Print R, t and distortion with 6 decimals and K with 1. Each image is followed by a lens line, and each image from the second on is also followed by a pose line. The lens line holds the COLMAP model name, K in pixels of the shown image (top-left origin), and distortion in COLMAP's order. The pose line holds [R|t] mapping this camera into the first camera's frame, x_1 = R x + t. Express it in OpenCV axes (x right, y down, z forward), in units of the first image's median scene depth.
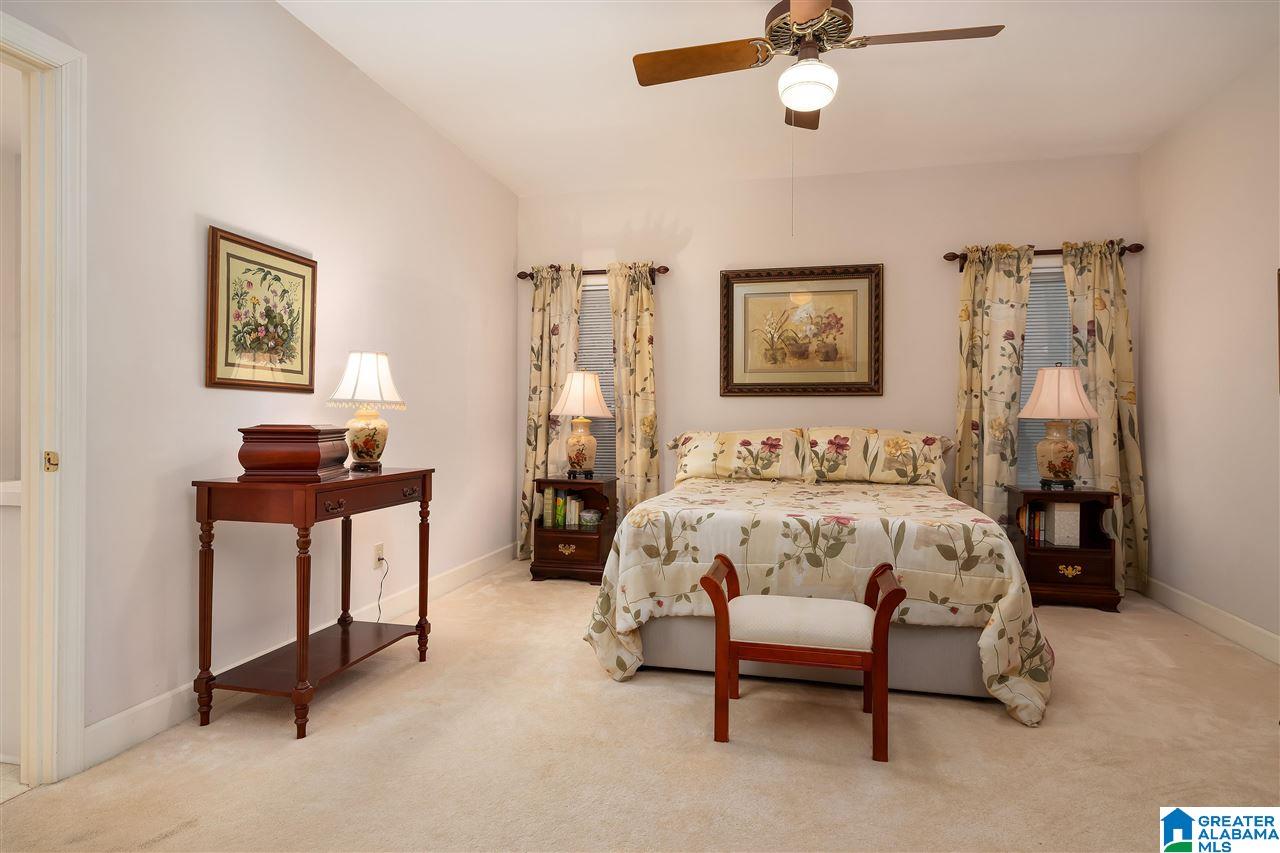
lens RADIAL K [[692.5, 0, 640.0], [0, 692.5, 426.5], [0, 0, 1]] dist [0.006628, 0.000581]
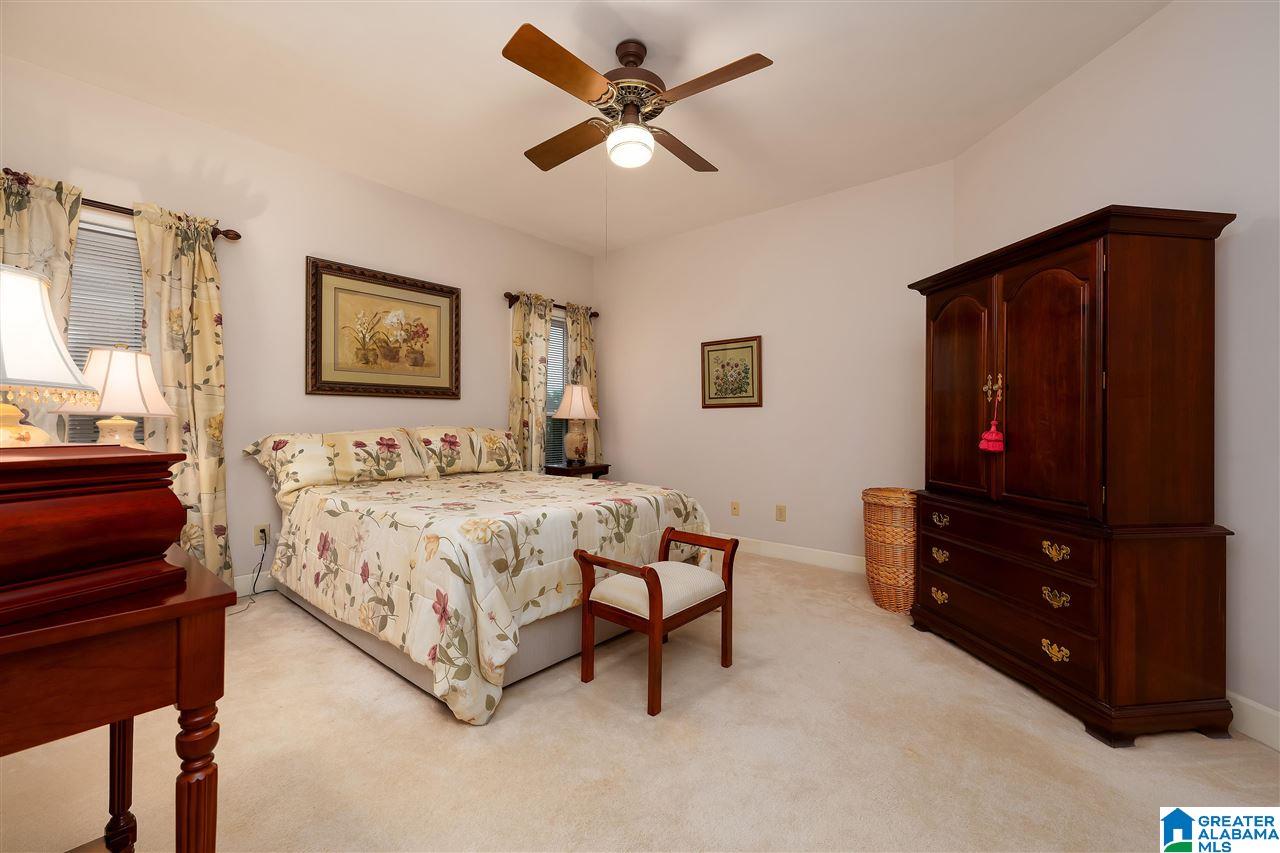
lens RADIAL K [[522.5, 0, 640.0], [0, 522.5, 426.5], [0, 0, 1]] dist [-0.002234, -0.000051]
pose [[0.458054, -0.014607, 0.888804, -0.323816], [0.008040, 0.999892, 0.012290, -0.006873], [-0.888888, 0.001517, 0.458122, 0.330439]]
